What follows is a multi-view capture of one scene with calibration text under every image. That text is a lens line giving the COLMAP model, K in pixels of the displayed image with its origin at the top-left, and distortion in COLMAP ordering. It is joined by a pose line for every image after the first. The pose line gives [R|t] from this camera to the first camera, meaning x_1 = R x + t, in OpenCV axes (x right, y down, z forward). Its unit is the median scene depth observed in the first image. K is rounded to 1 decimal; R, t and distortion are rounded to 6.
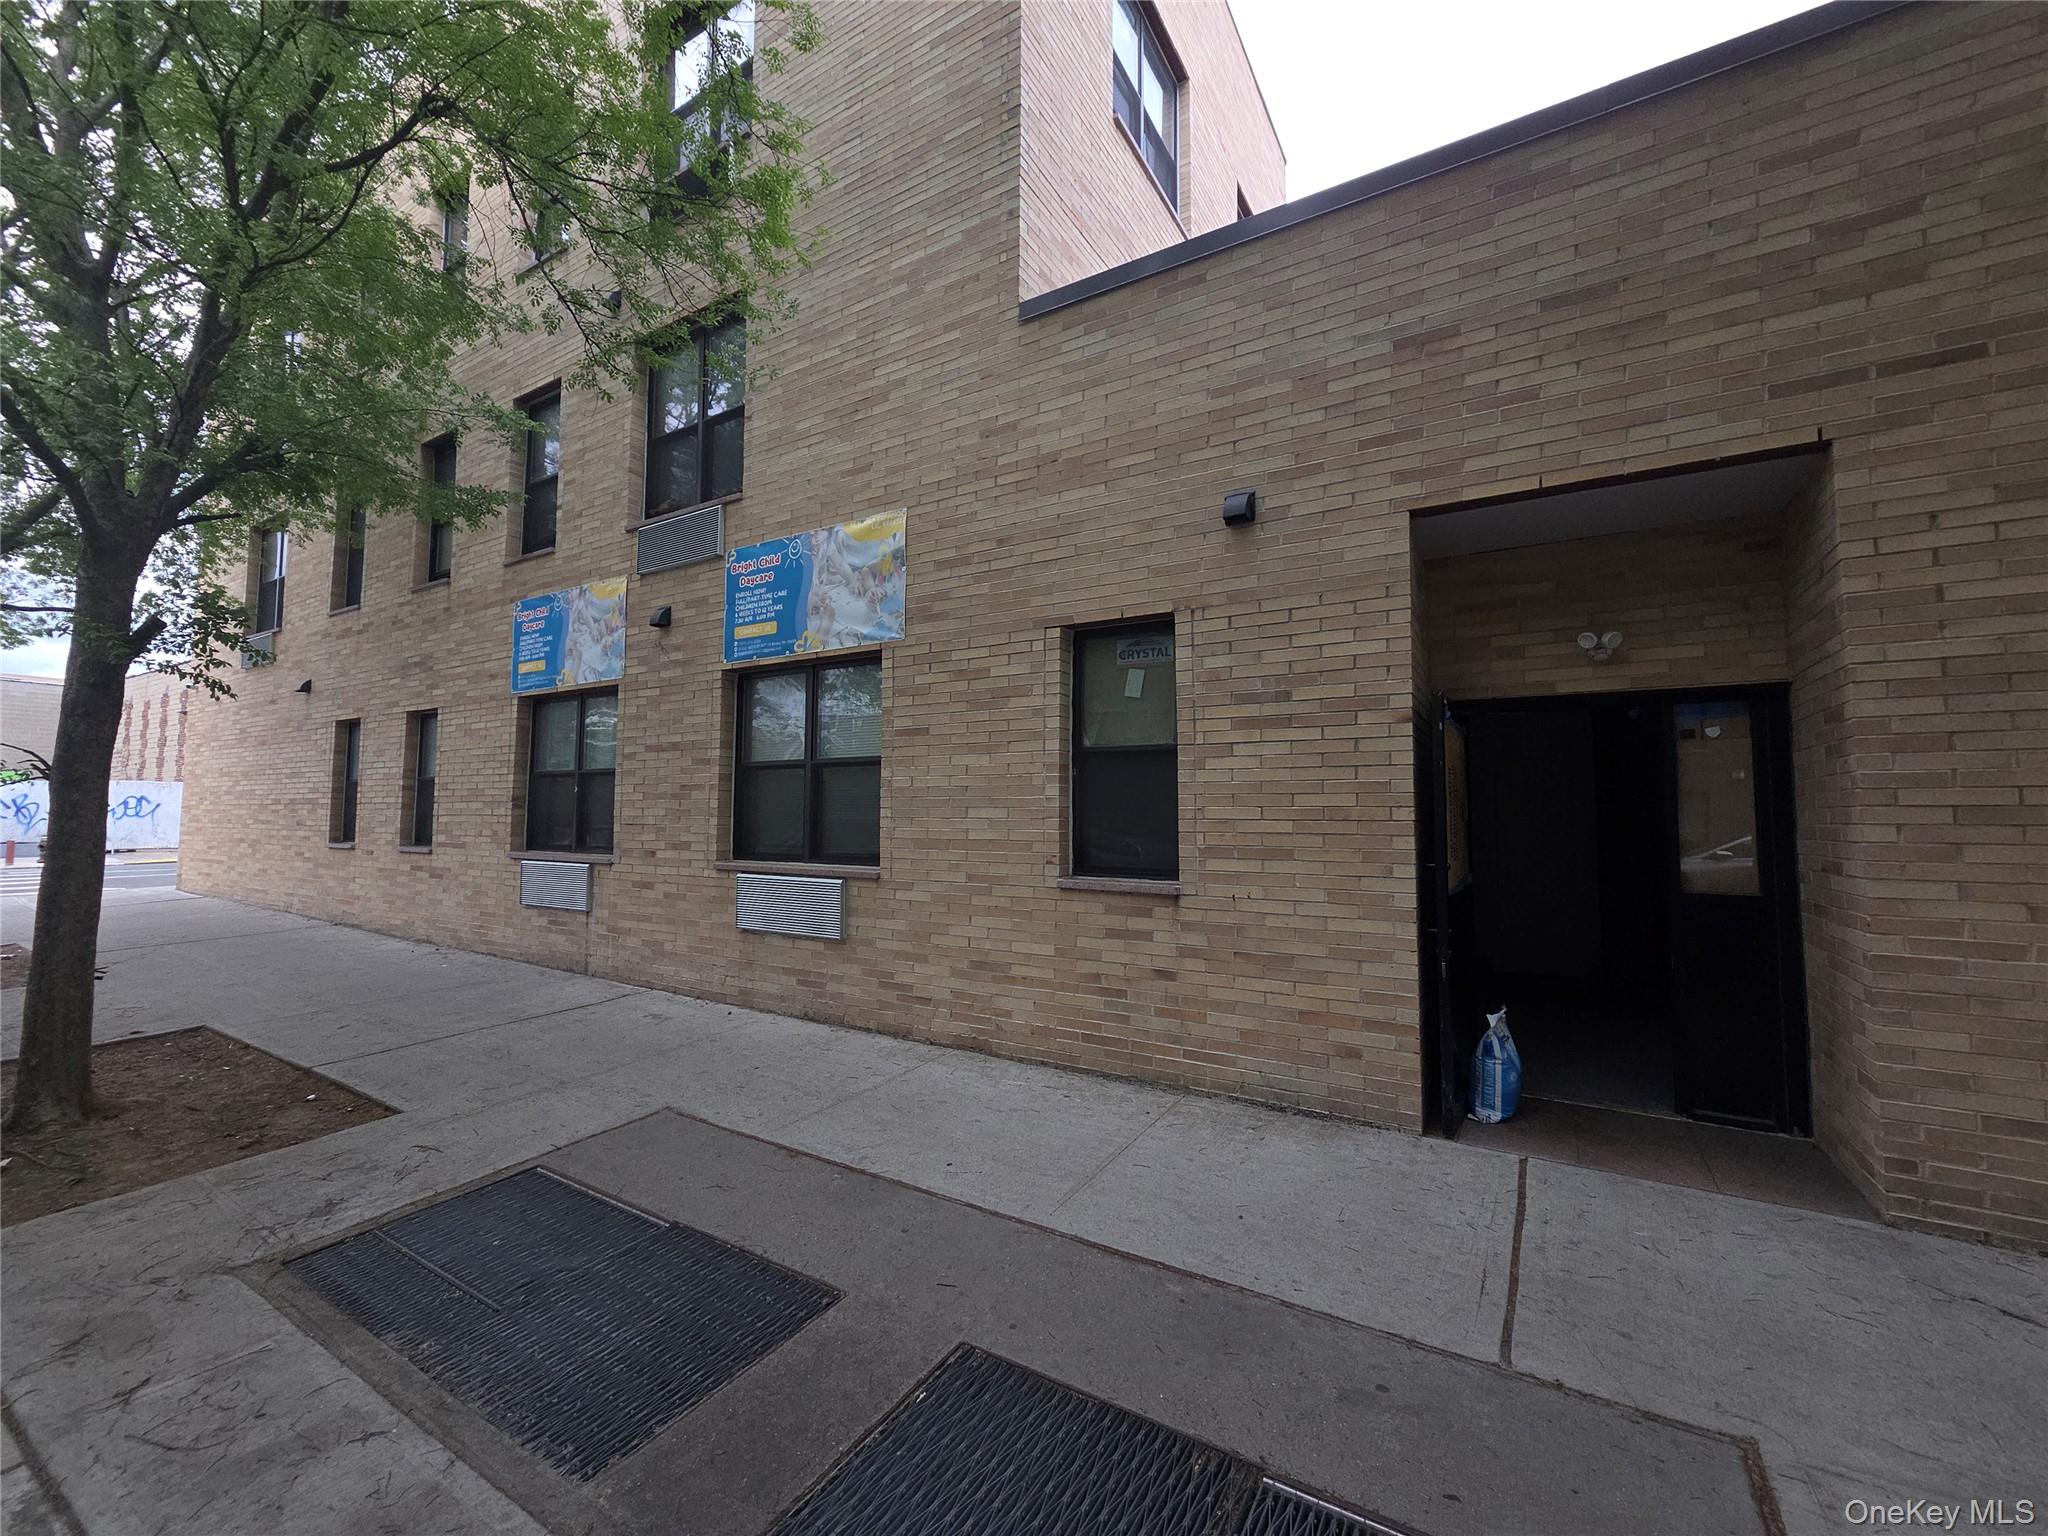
lens RADIAL K [[837.7, 0, 1019.5], [0, 837.7, 754.2], [0, 0, 1]] dist [0.007409, -0.002544]
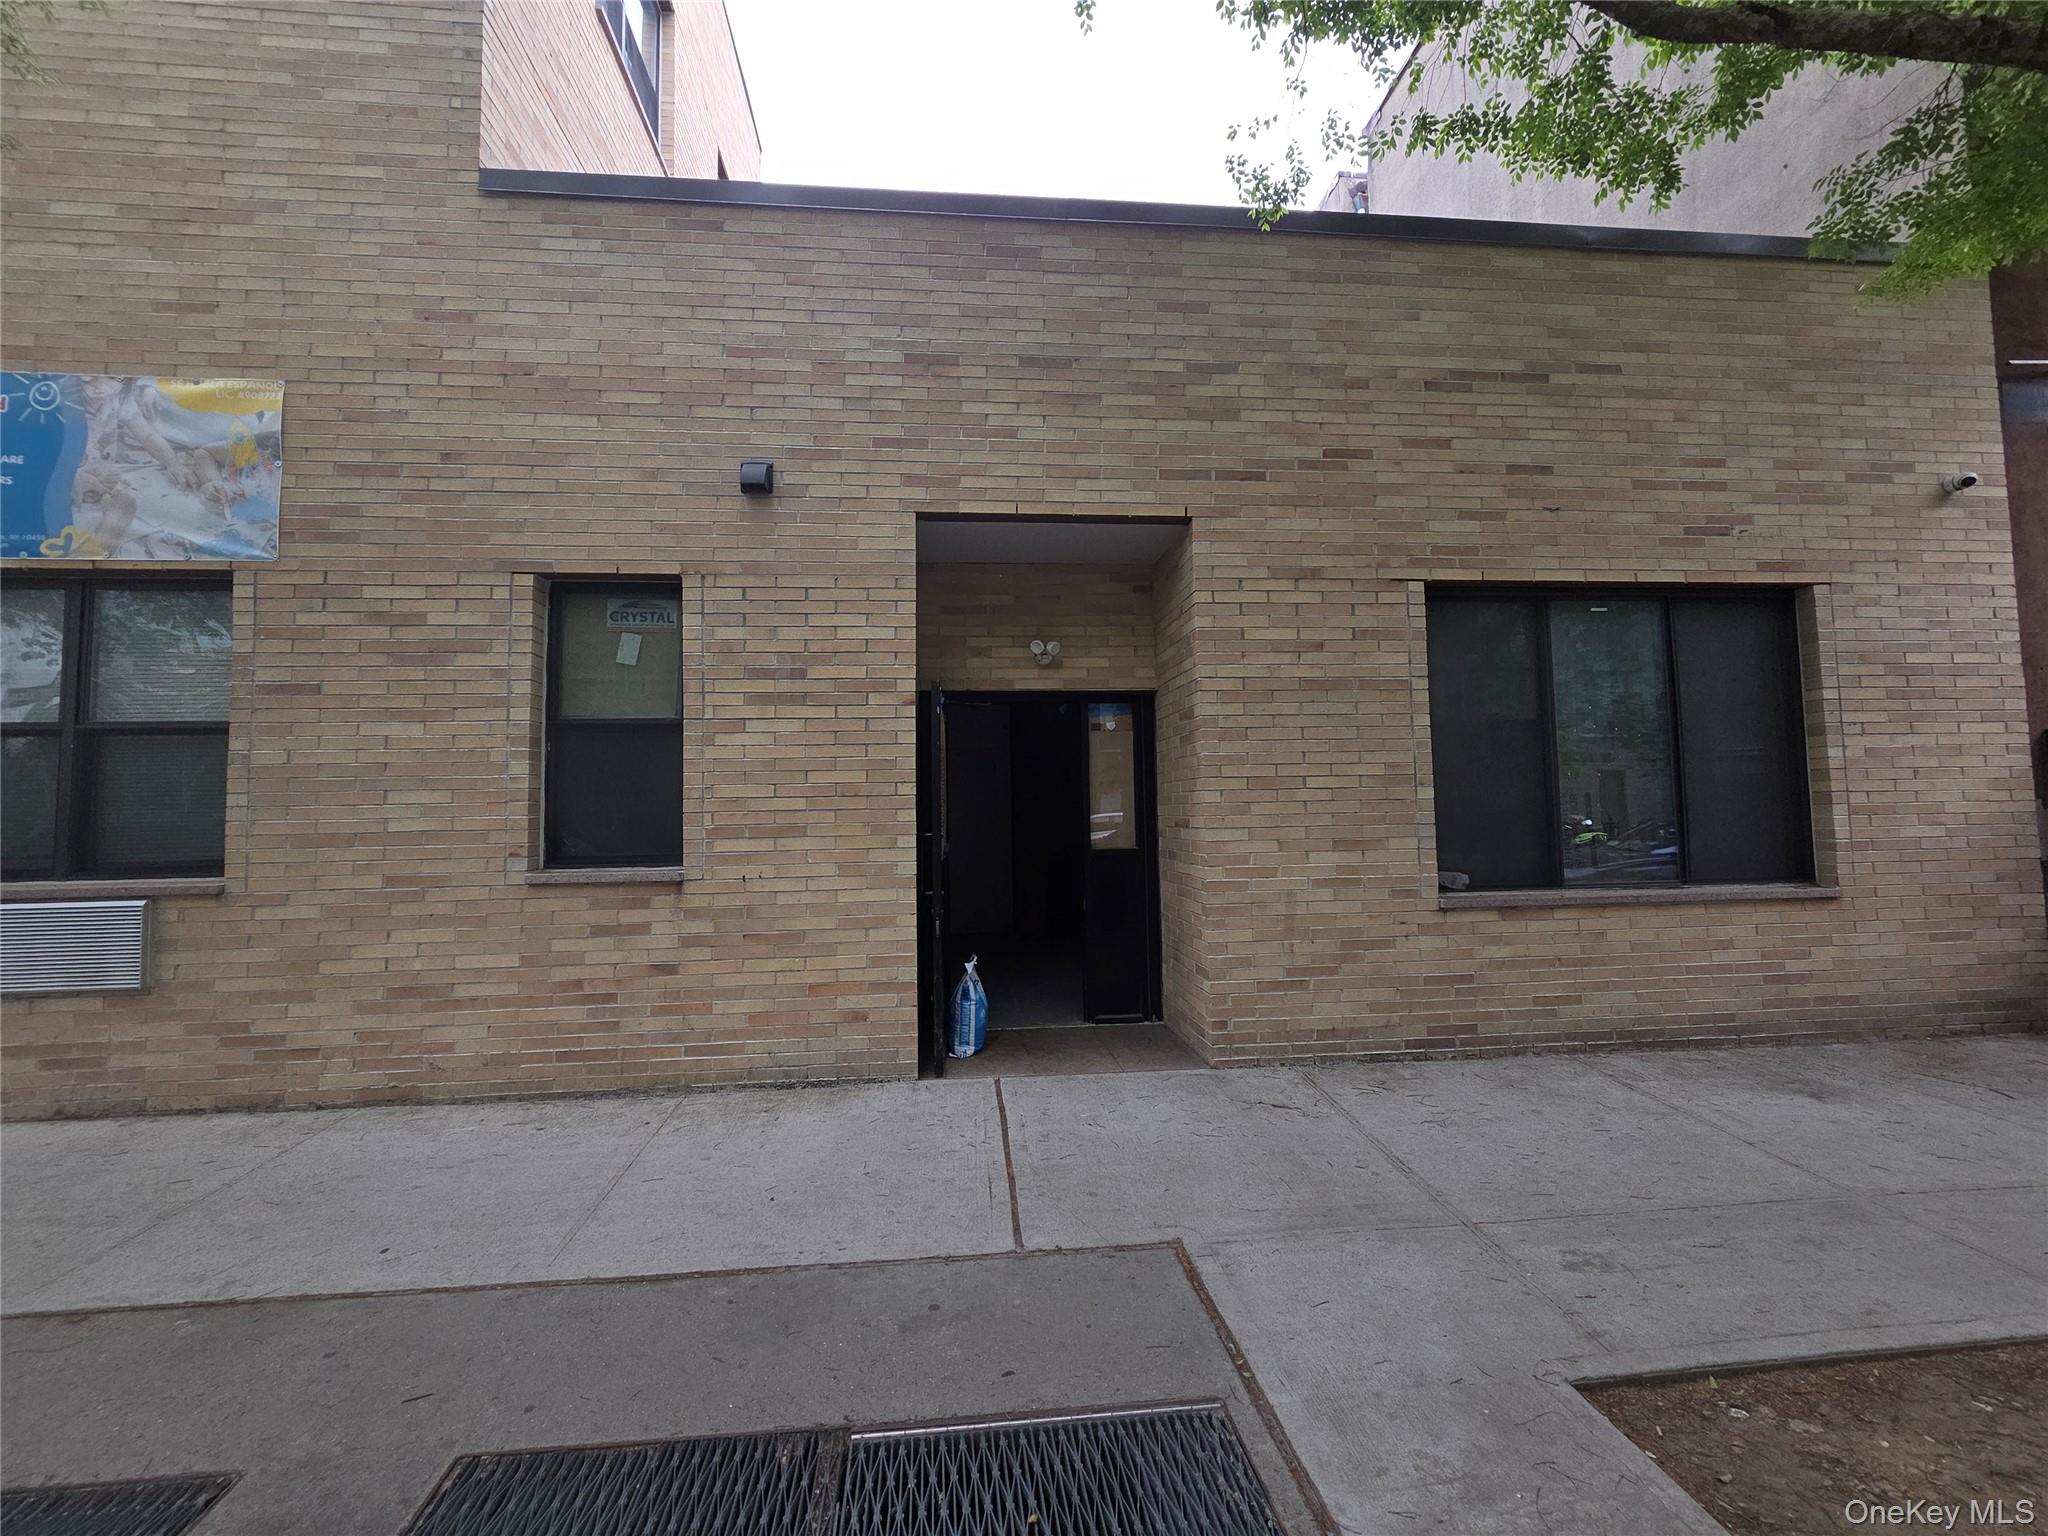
lens RADIAL K [[837.7, 0, 1012.5], [0, 837.7, 752.2], [0, 0, 1]] dist [0.007409, -0.002544]
pose [[0.800633, 0.019657, 0.598833, -0.085615], [-0.021915, 0.999754, -0.003518, 0.024301], [-0.598755, -0.010306, 0.800866, 0.047748]]
